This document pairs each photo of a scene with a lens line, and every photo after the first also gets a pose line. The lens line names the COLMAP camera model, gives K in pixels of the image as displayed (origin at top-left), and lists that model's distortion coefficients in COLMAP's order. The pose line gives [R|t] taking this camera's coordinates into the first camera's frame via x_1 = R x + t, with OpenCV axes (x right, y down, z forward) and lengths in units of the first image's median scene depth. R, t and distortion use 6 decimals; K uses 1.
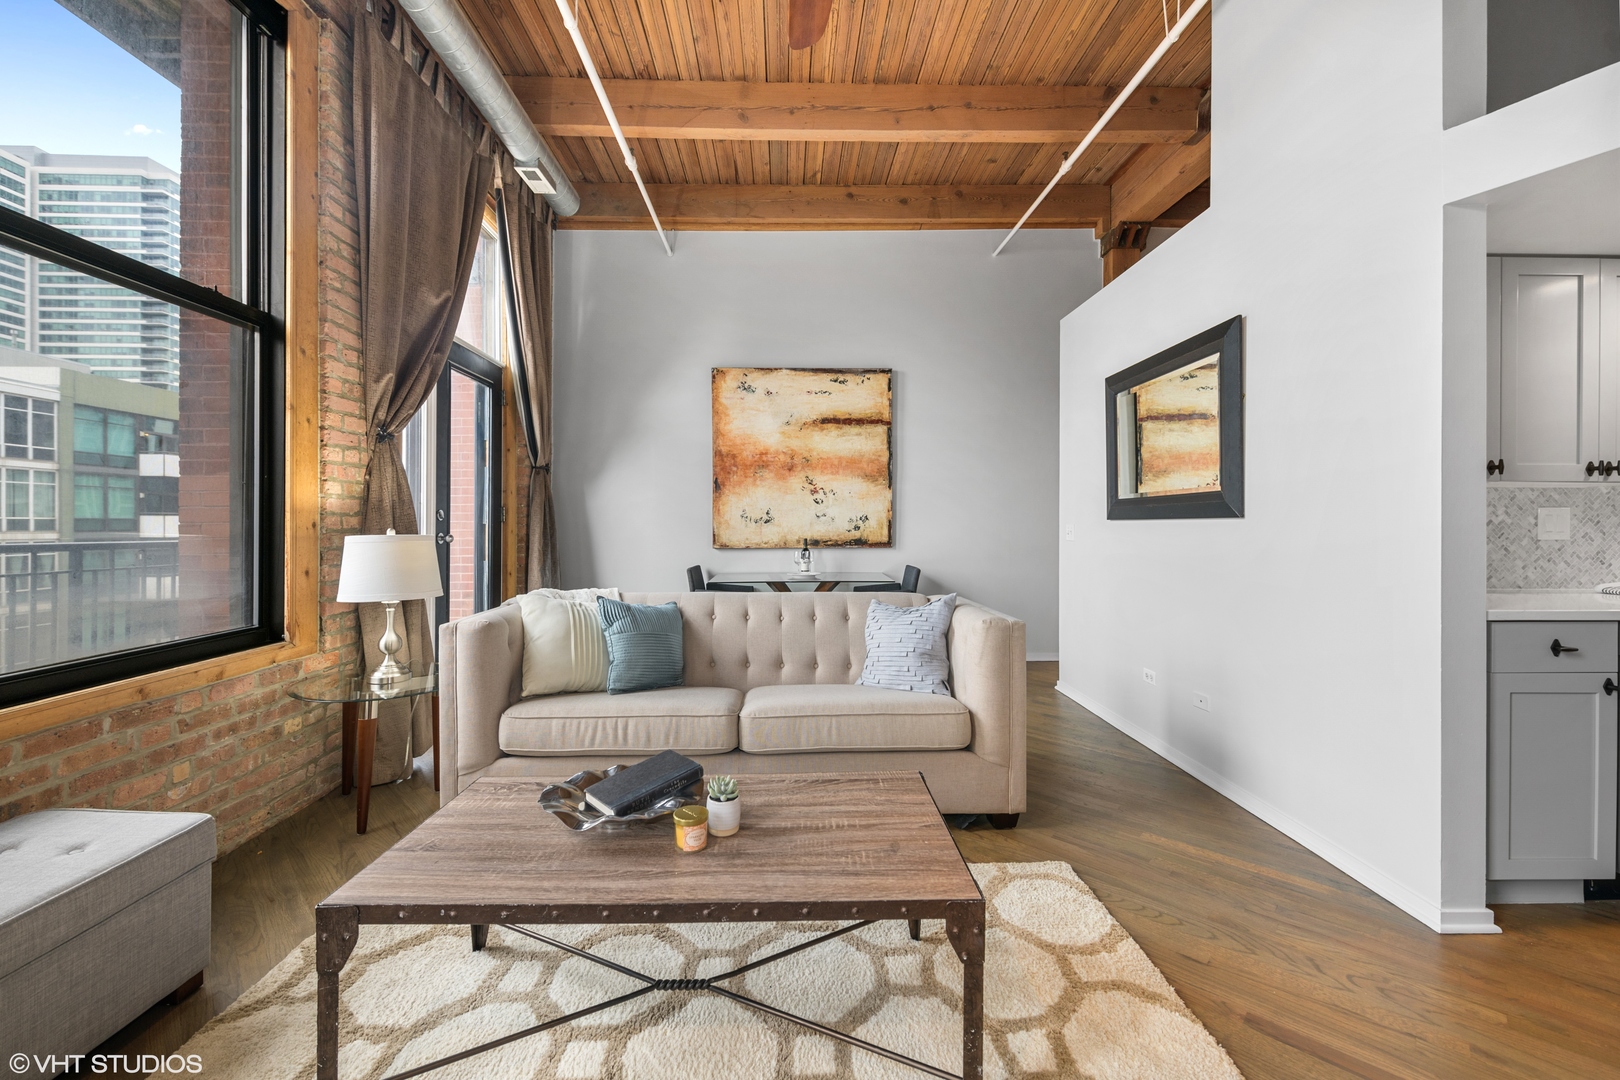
lens RADIAL K [[641.1, 0, 818.5], [0, 641.1, 525.4], [0, 0, 1]] dist [0.004714, -0.001716]
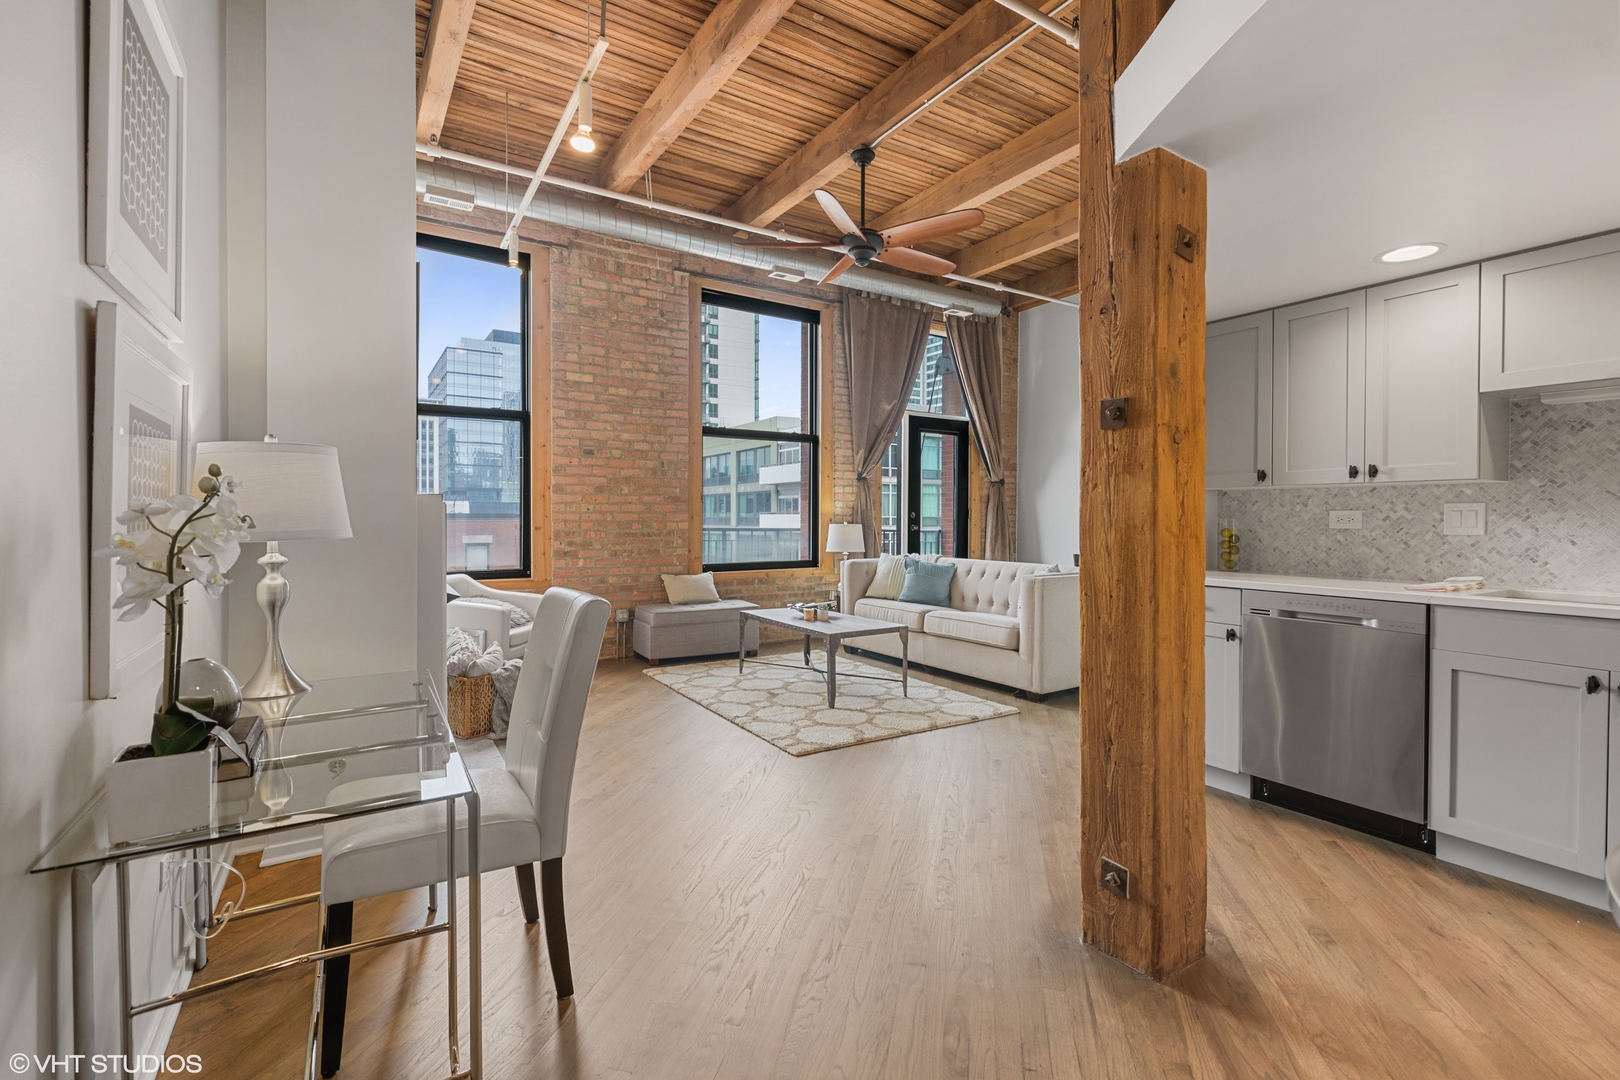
lens RADIAL K [[731.1, 0, 819.1], [0, 731.1, 531.0], [0, 0, 1]] dist [-0.003634, -0.002632]
pose [[0.513170, 0.012990, -0.858189, 1.514843], [-0.002656, 0.999905, 0.013547, 0.003069], [0.858283, -0.004672, 0.513156, -0.421560]]
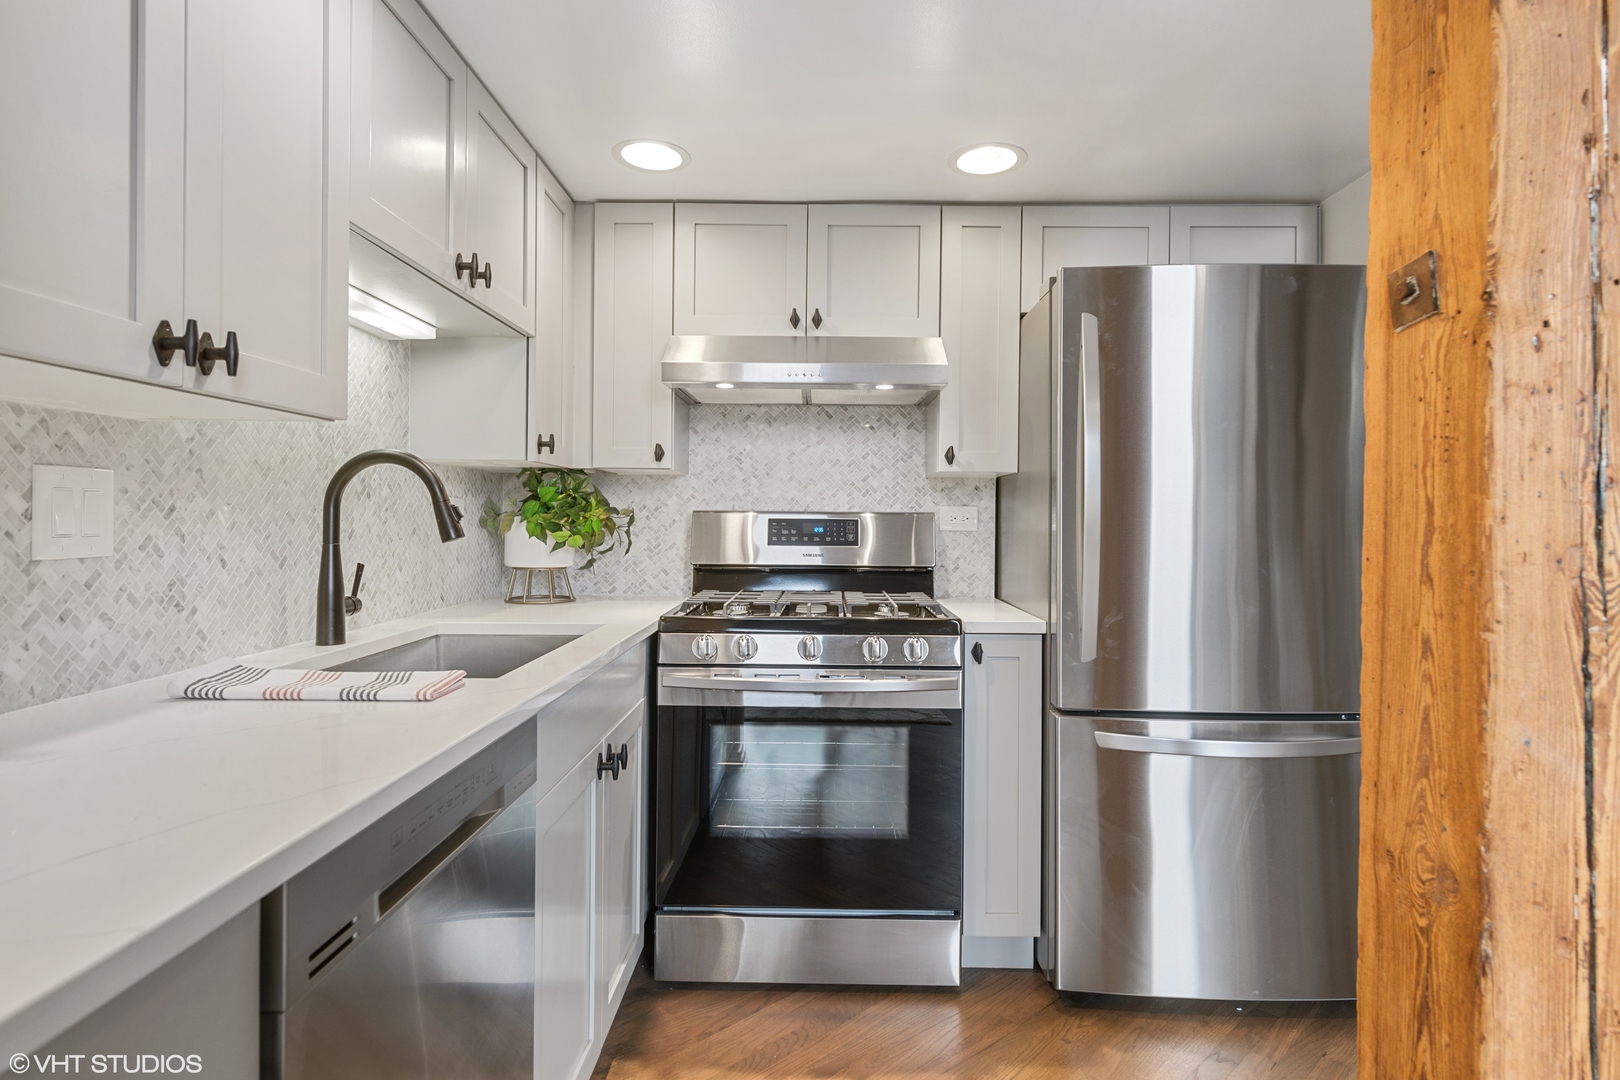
lens RADIAL K [[879.5, 0, 819.3], [0, 879.5, 517.7], [0, 0, 1]] dist [0.004325, -0.000026]
pose [[0.037691, -0.002887, 0.999285, 0.636335], [-0.003771, 0.999988, 0.003031, -0.003007], [-0.999282, -0.003883, 0.037679, 0.540534]]
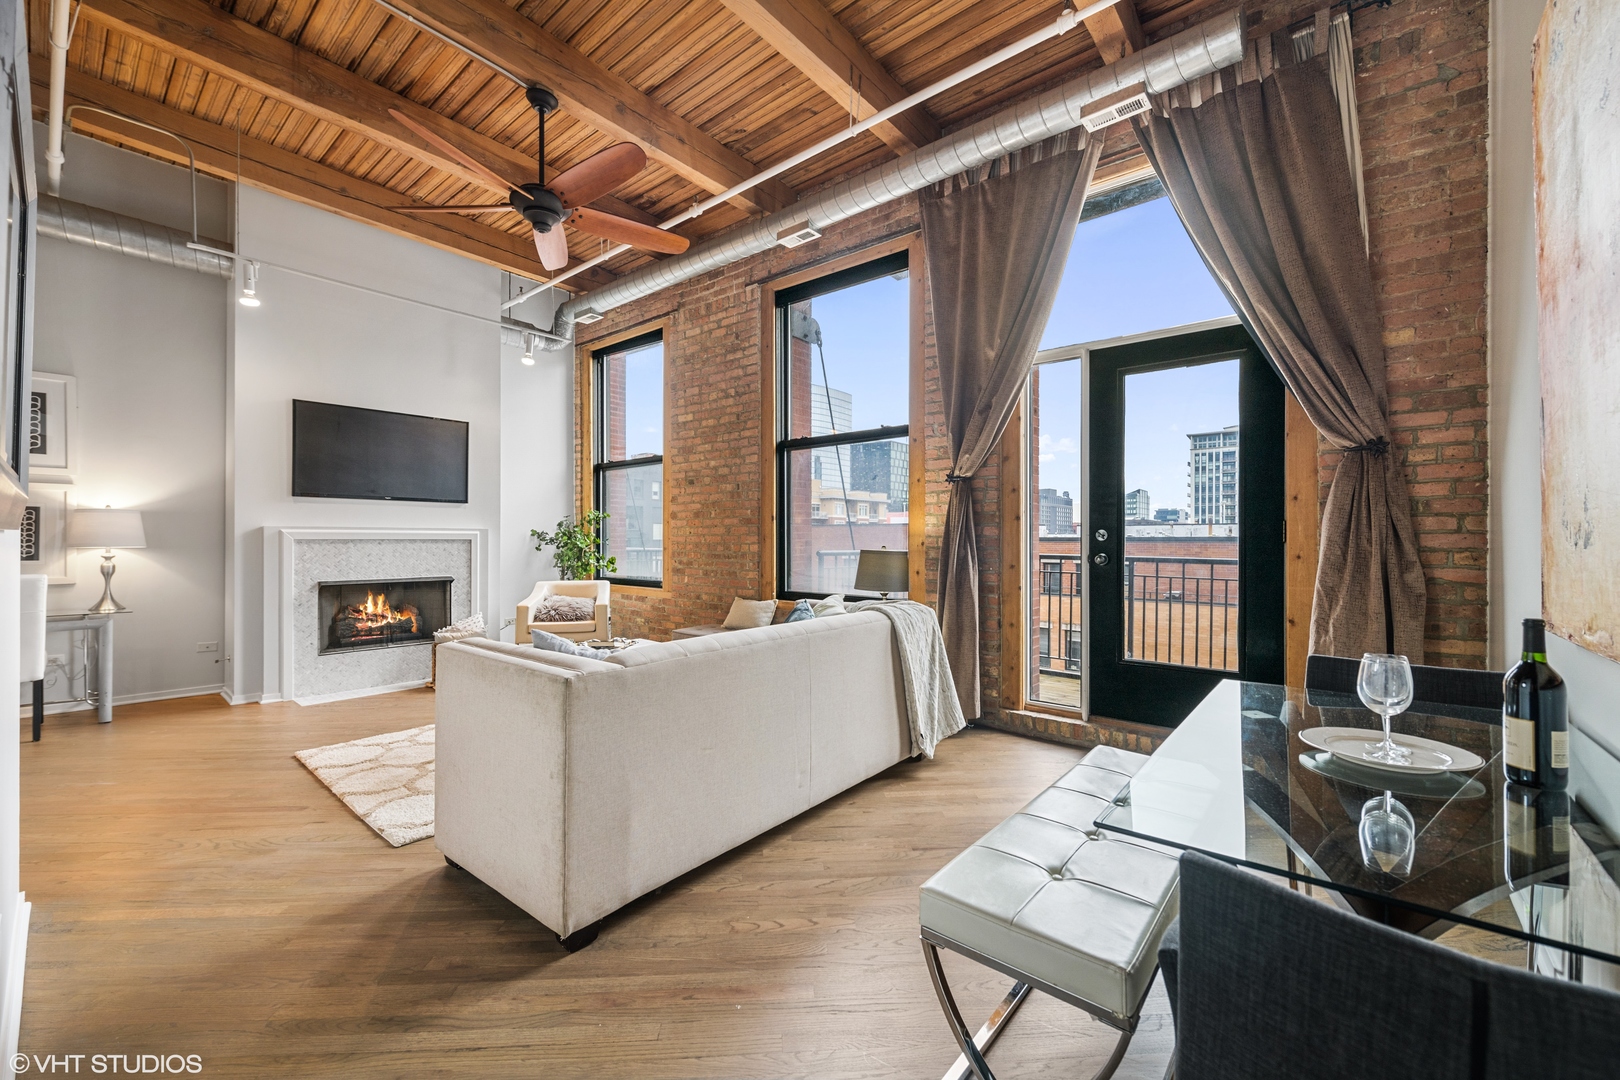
lens RADIAL K [[641.1, 0, 817.0], [0, 641.1, 542.5], [0, 0, 1]] dist [0.004714, -0.001716]
pose [[-0.668011, -0.001890, -0.744149, 0.605262], [-0.006421, 0.999974, 0.003224, -0.006460], [0.744123, 0.006932, -0.668006, 1.897548]]
